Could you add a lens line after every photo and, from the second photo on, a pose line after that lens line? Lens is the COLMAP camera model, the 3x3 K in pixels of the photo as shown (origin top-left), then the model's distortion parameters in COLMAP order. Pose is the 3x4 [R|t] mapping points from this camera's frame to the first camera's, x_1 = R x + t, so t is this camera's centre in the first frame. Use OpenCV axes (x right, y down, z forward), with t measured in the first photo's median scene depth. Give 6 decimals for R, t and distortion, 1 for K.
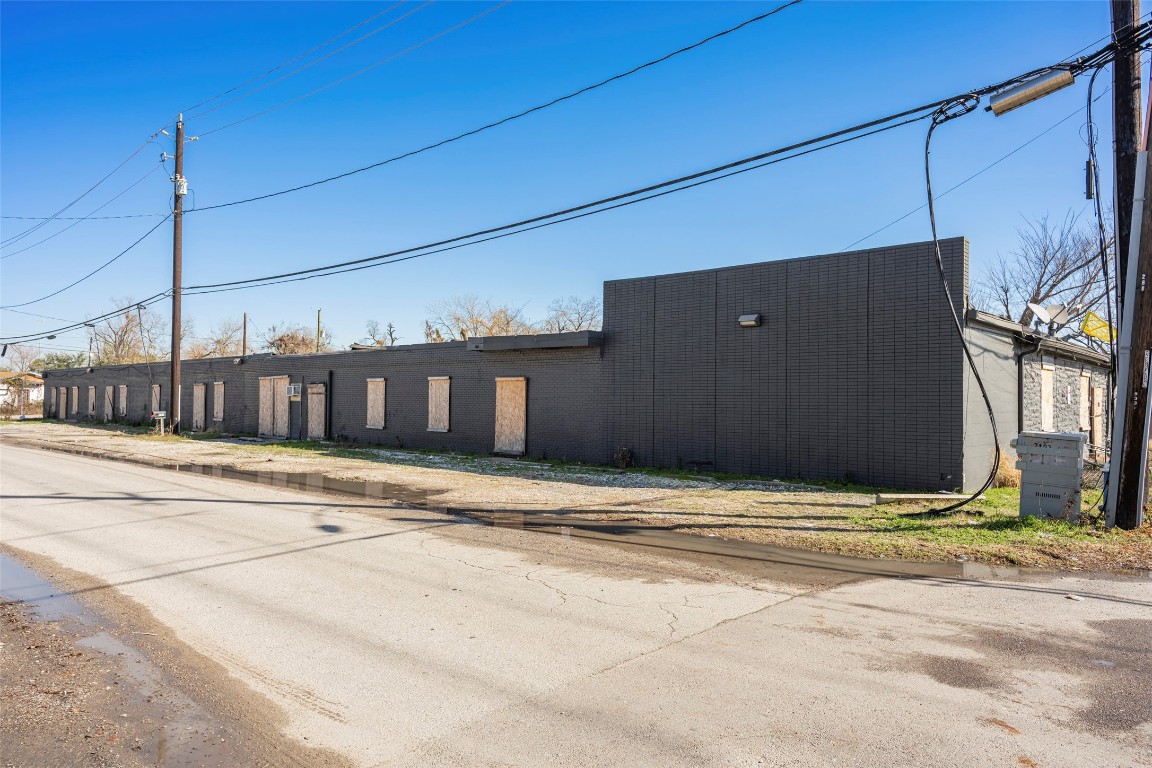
lens RADIAL K [[788.0, 0, 579.7], [0, 788.0, 382.5], [0, 0, 1]] dist [-0.003625, -0.000604]
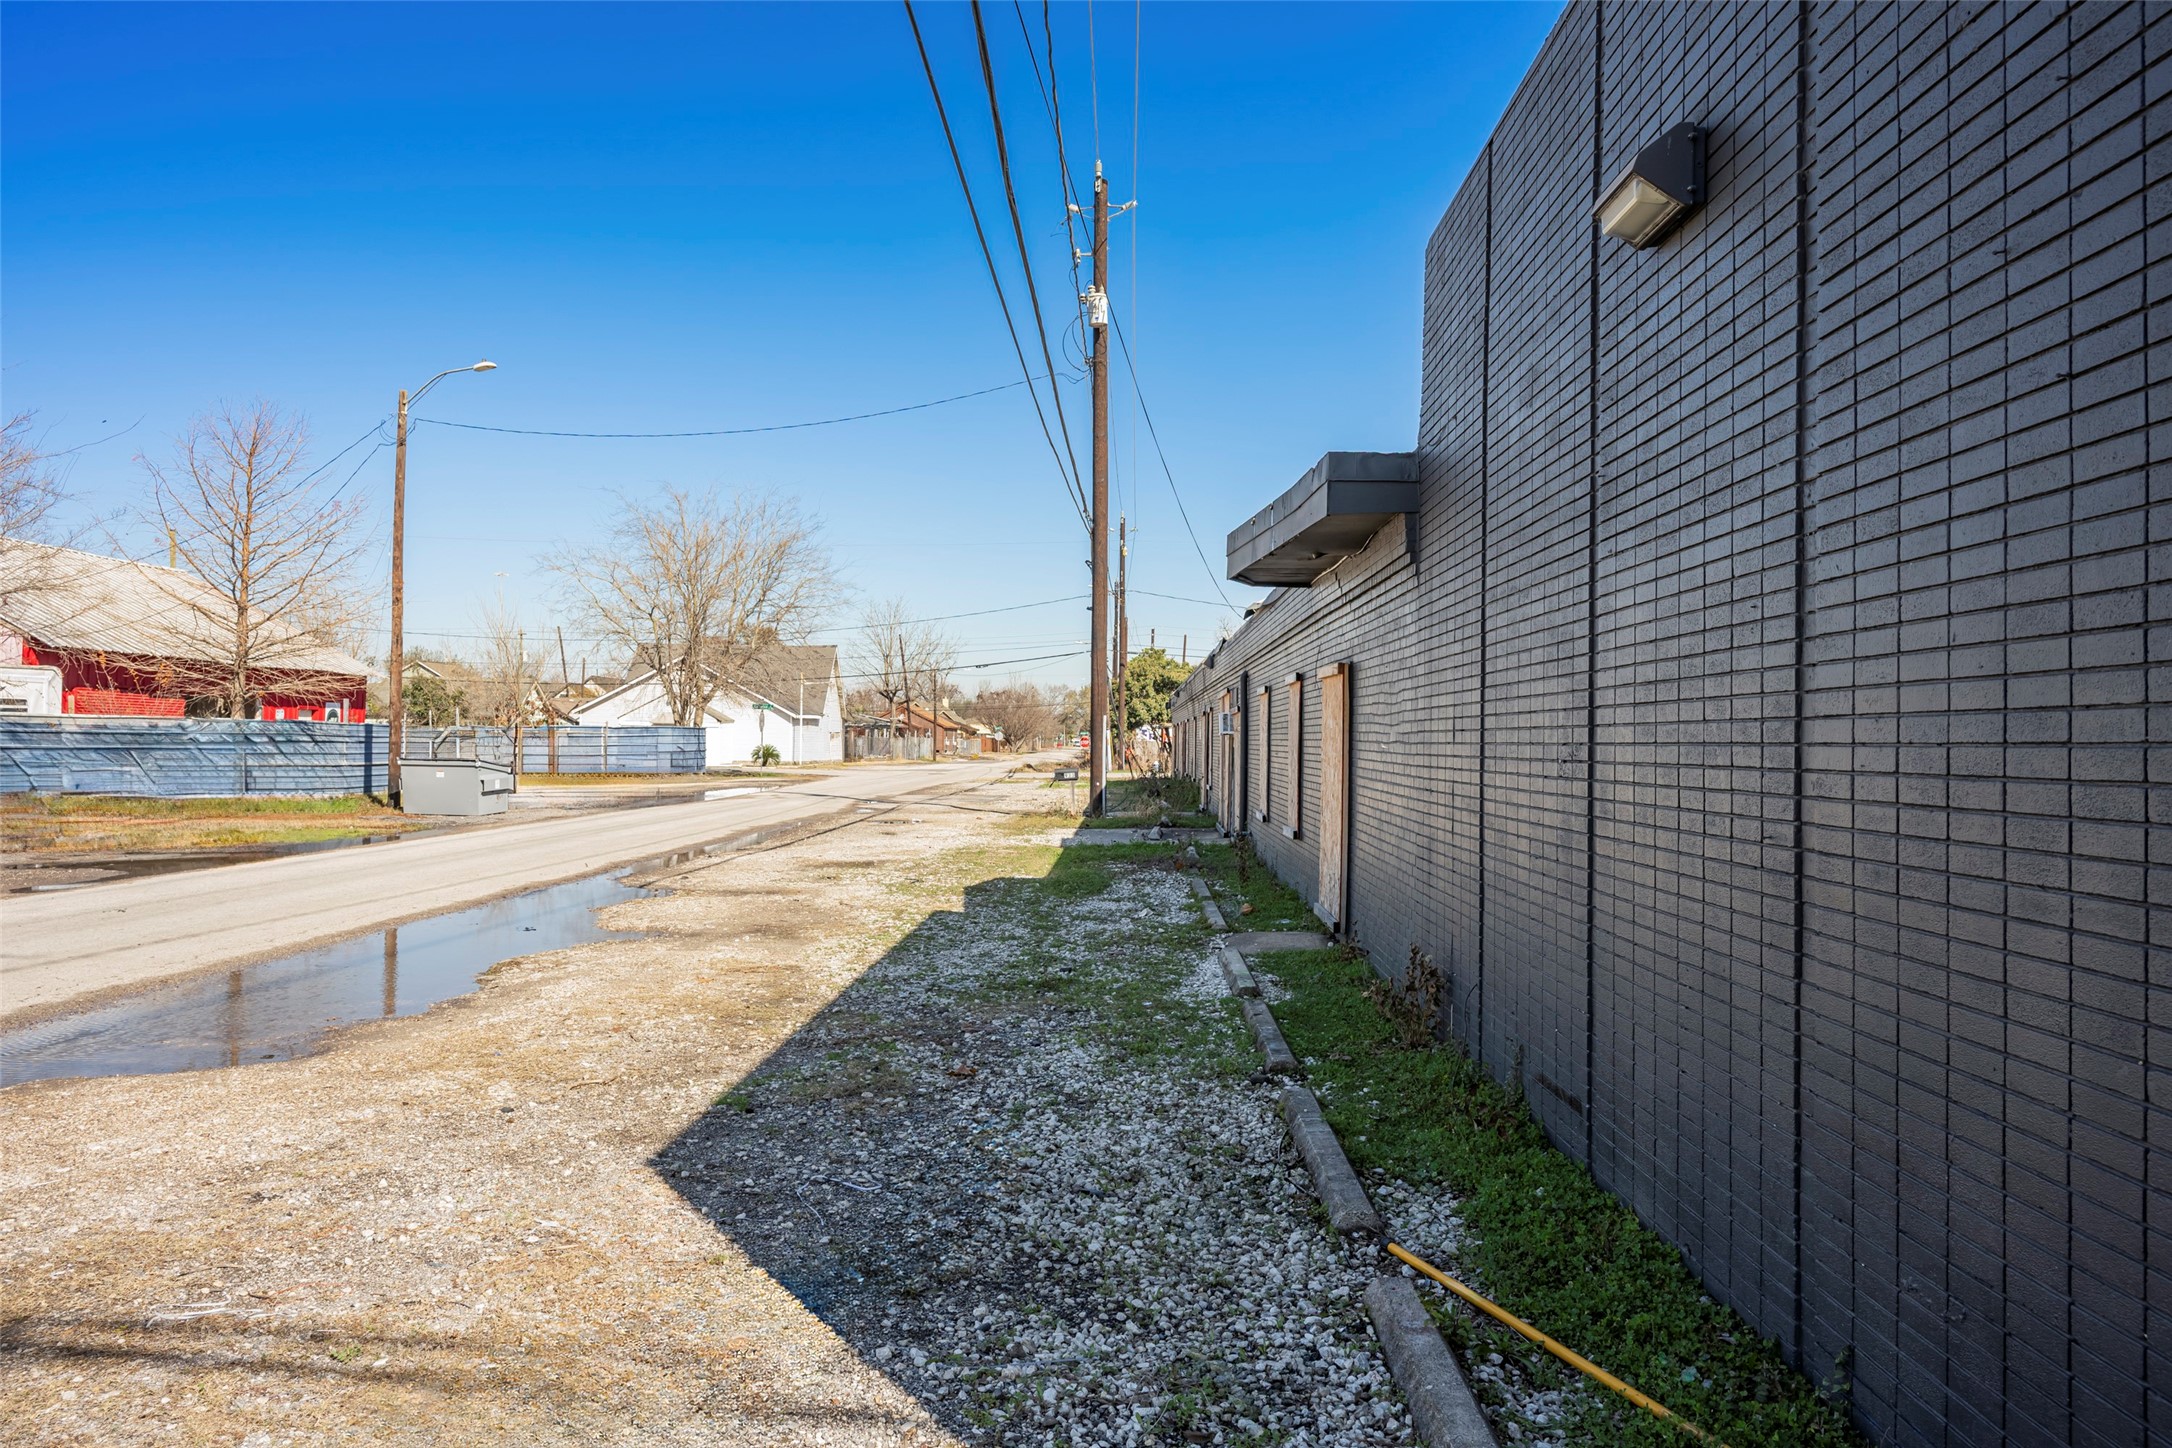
lens RADIAL K [[1489.8, 0, 1081.8], [0, 1489.8, 731.4], [0, 0, 1]] dist [-0.001873, -0.002121]
pose [[0.655382, -0.008217, -0.755253, 0.197247], [0.016129, 0.999865, 0.003118, 0.010880], [0.755126, -0.014225, 0.655426, 0.411098]]
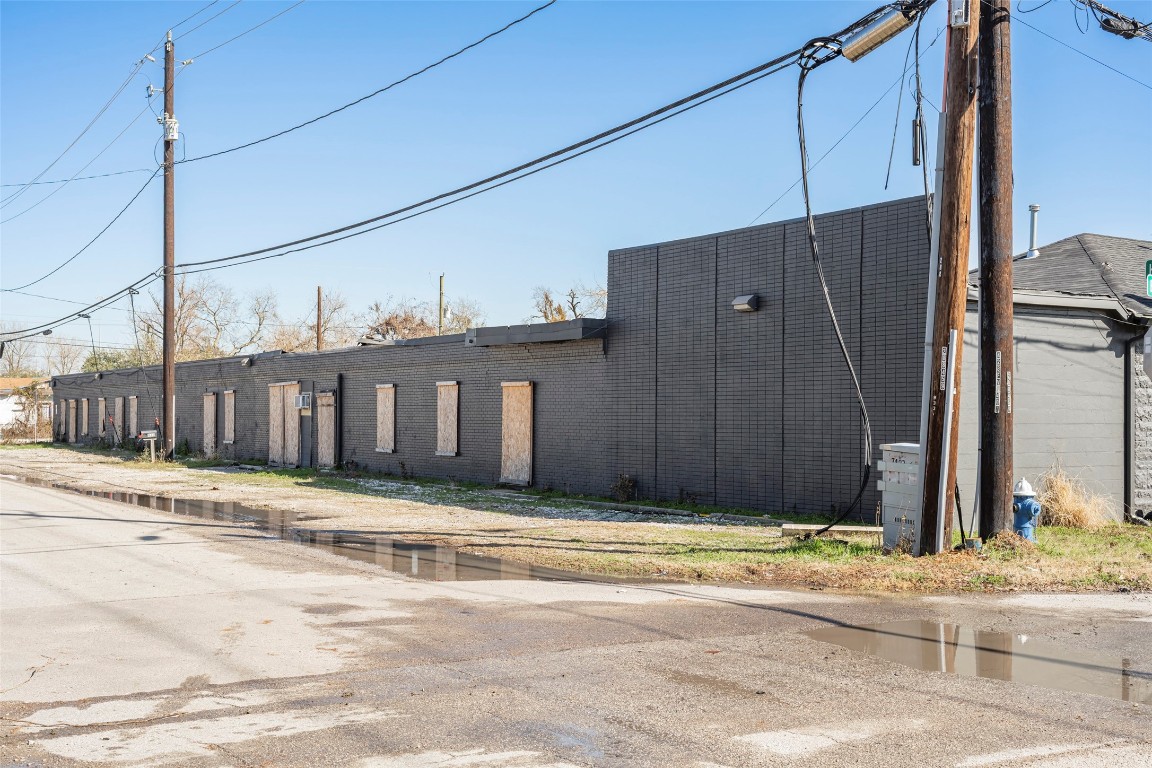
lens RADIAL K [[1385.9, 0, 573.2], [0, 1385.9, 408.5], [0, 0, 1]] dist [-0.018057, 0.023990]
pose [[0.962037, -0.006701, -0.272838, 0.232184], [0.011428, 0.999811, 0.015738, -0.000727], [0.272681, -0.018258, 0.961931, -0.174217]]
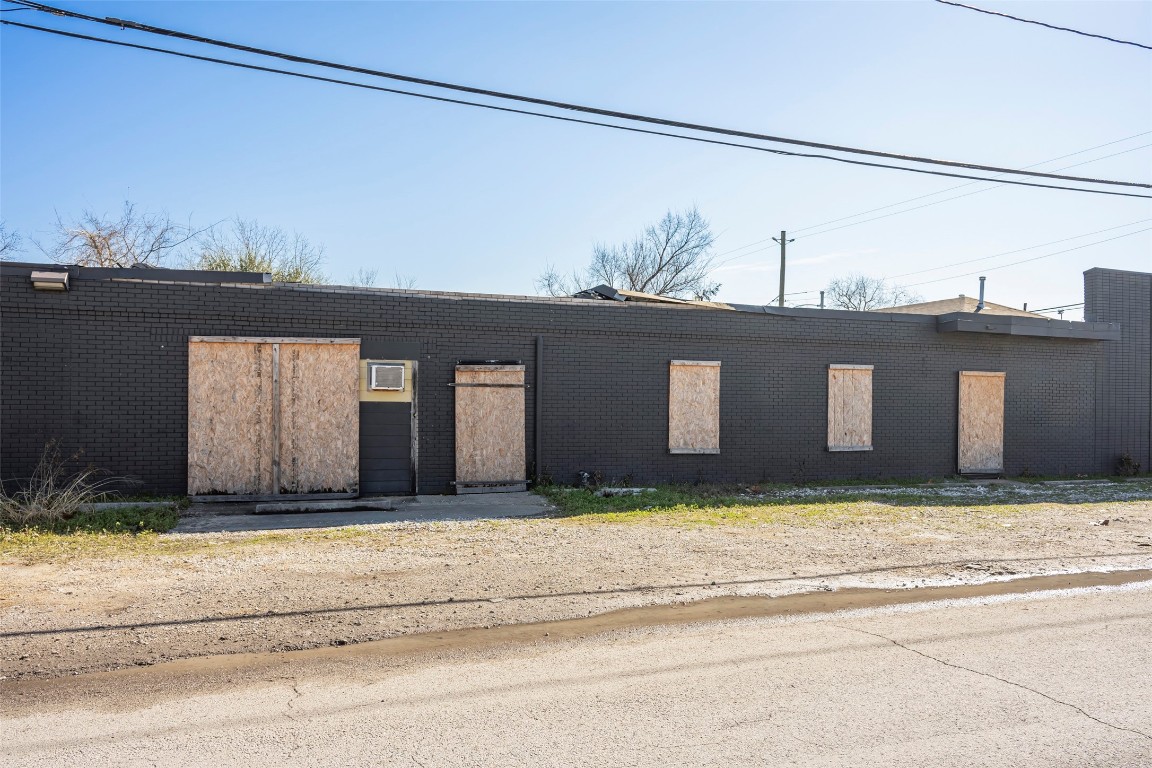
lens RADIAL K [[854.1, 0, 553.8], [0, 854.1, 416.4], [0, 0, 1]] dist [0.001440, -0.000232]
pose [[0.455442, -0.026436, 0.889873, -0.726764], [-0.027921, 0.998643, 0.043958, 0.008659], [-0.889828, -0.044866, 0.454086, 0.721757]]
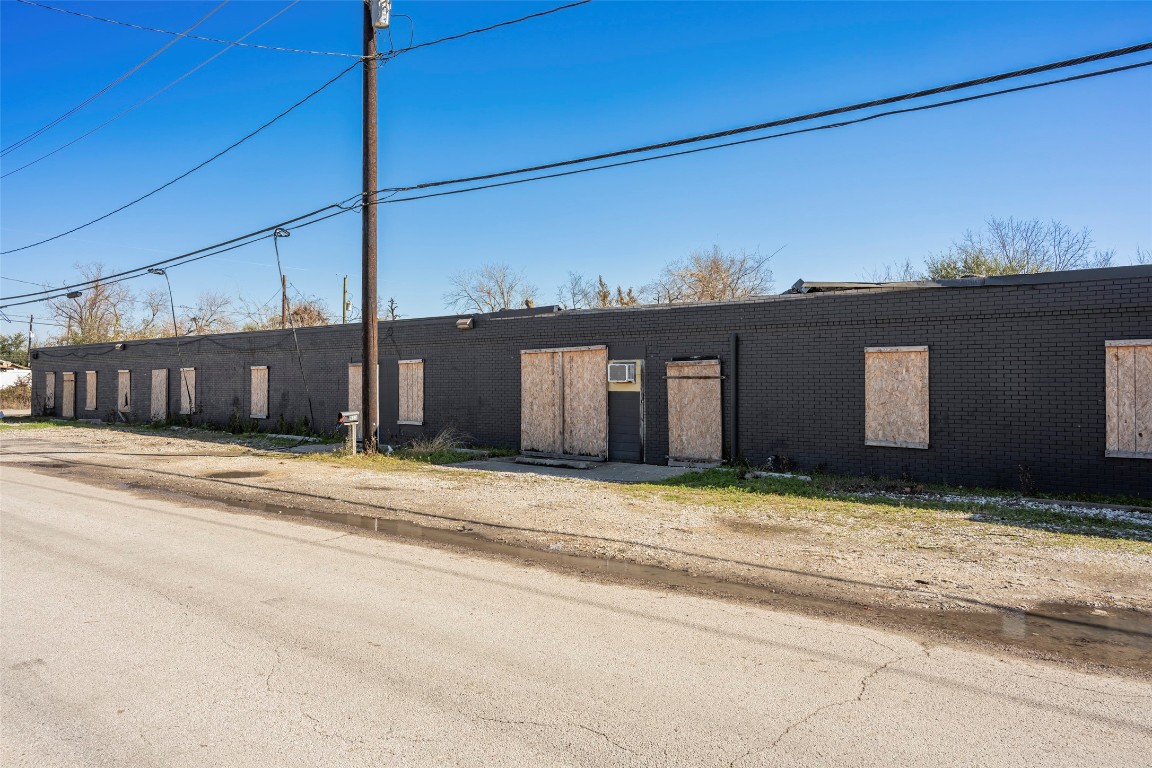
lens RADIAL K [[790.2, 0, 573.8], [0, 790.2, 387.9], [0, 0, 1]] dist [-0.001873, -0.002121]
pose [[0.997362, -0.006935, 0.072251, -0.439654], [0.004959, 0.999610, 0.027491, 0.005463], [-0.072414, -0.027060, 0.997008, 0.453408]]
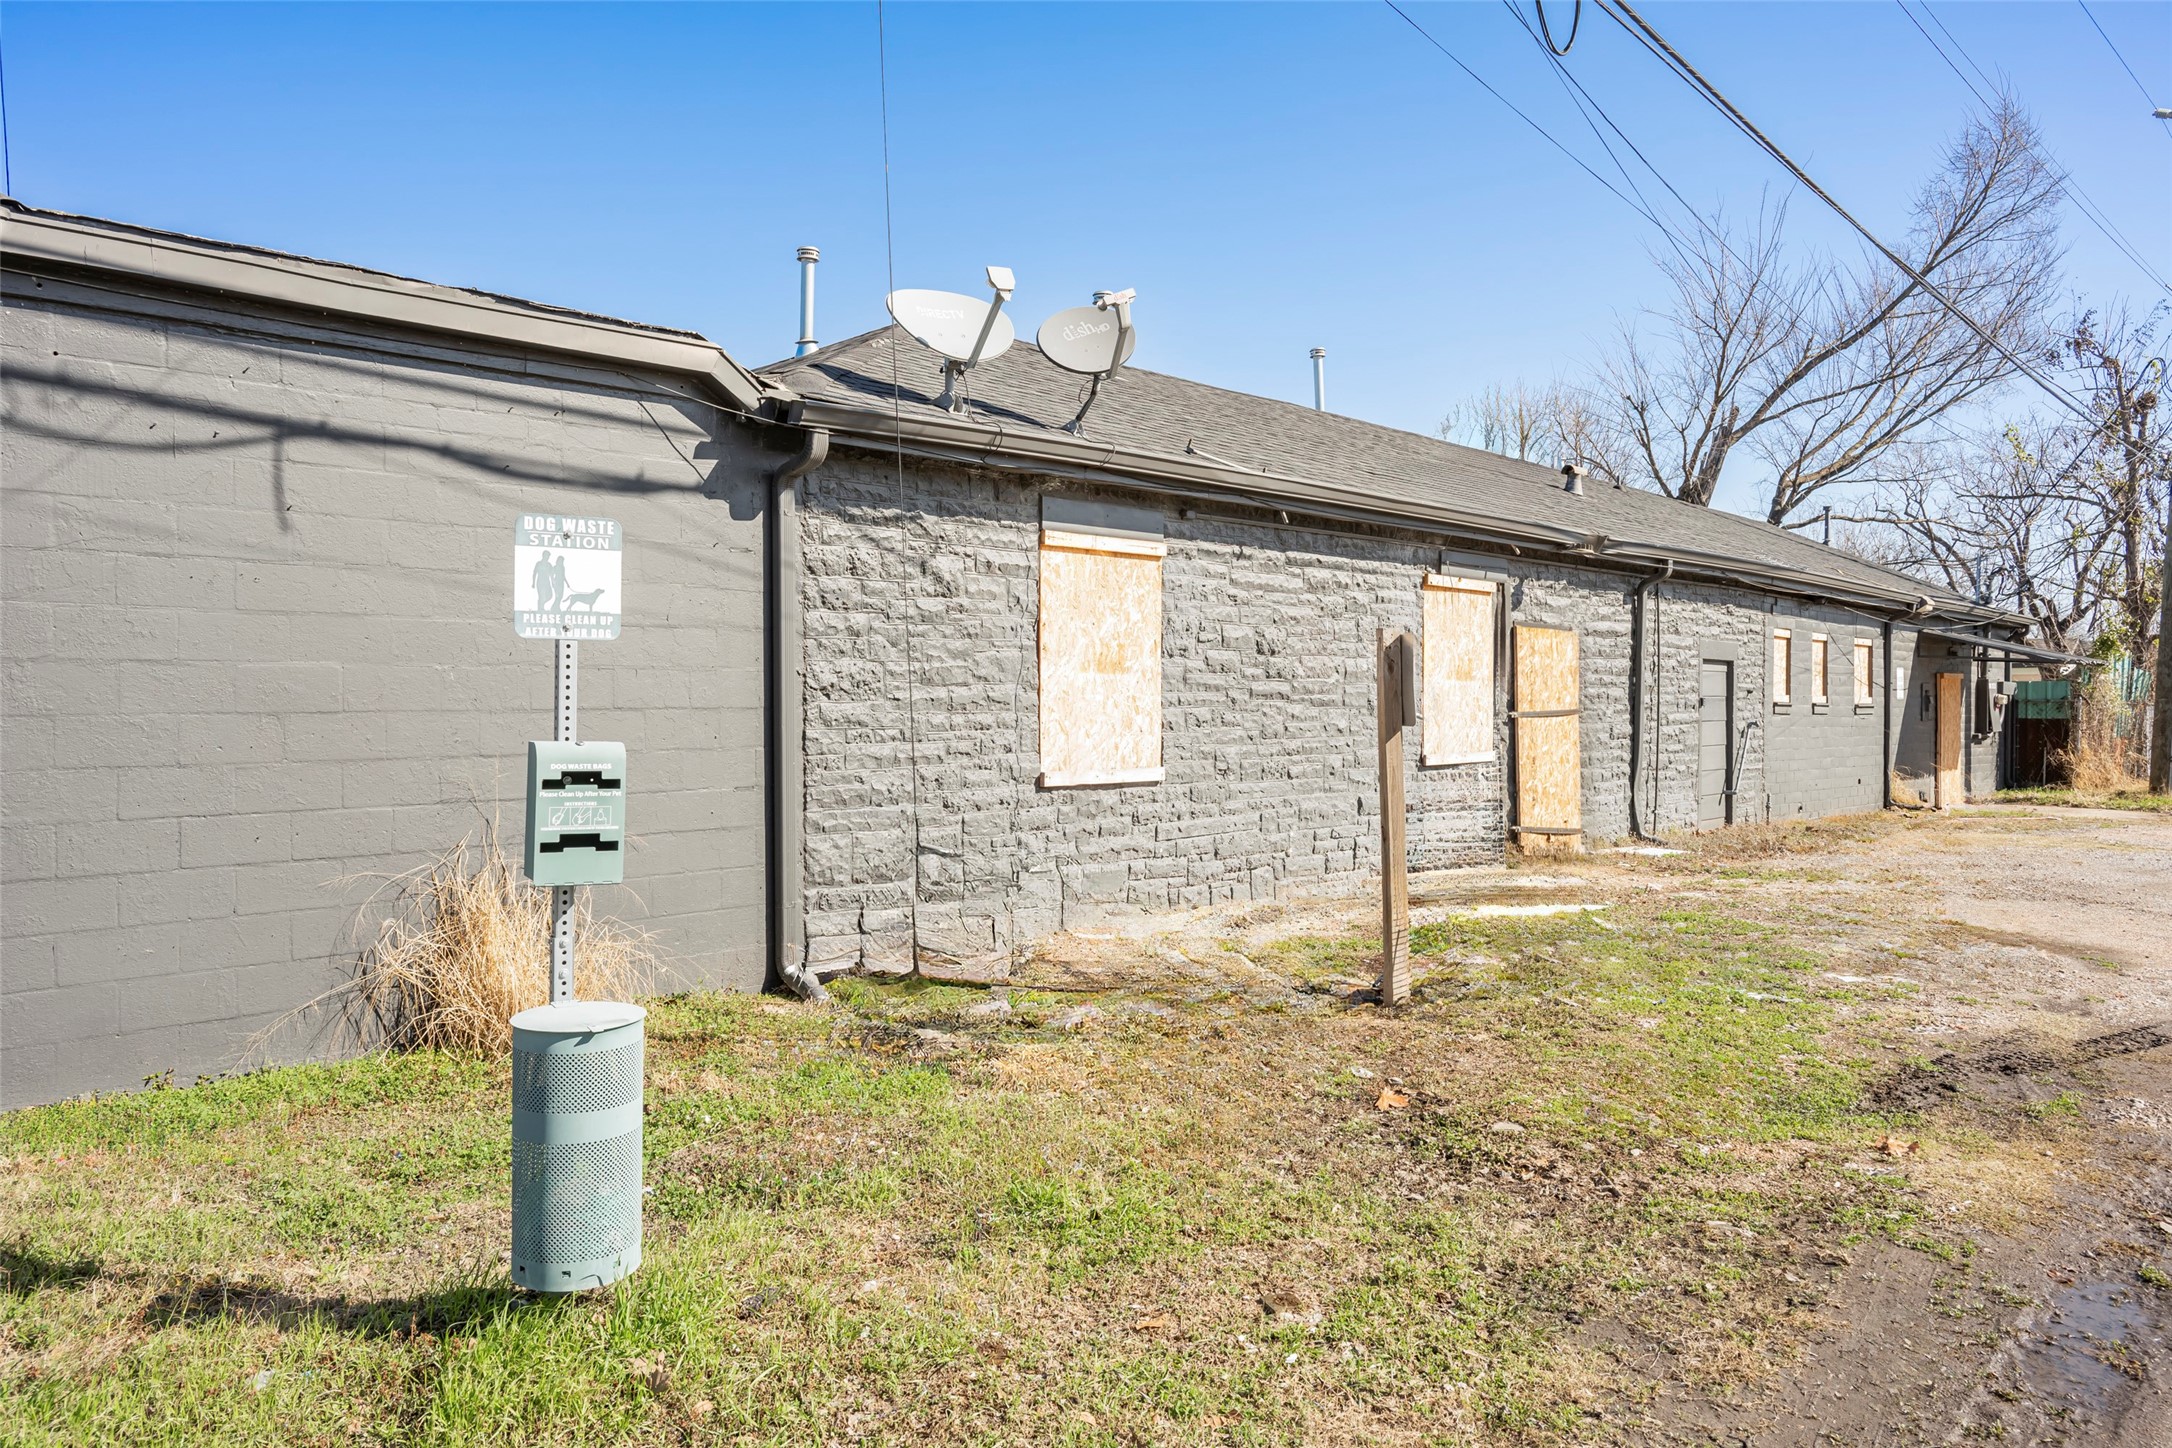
lens RADIAL K [[1492.7, 0, 1105.8], [0, 1492.7, 706.8], [0, 0, 1]] dist [-0.005653, 0.000077]
pose [[0.999619, -0.012639, -0.024558, 0.372449], [0.013371, 0.999465, 0.029844, 0.013359], [0.024168, -0.030161, 0.999253, 0.293576]]
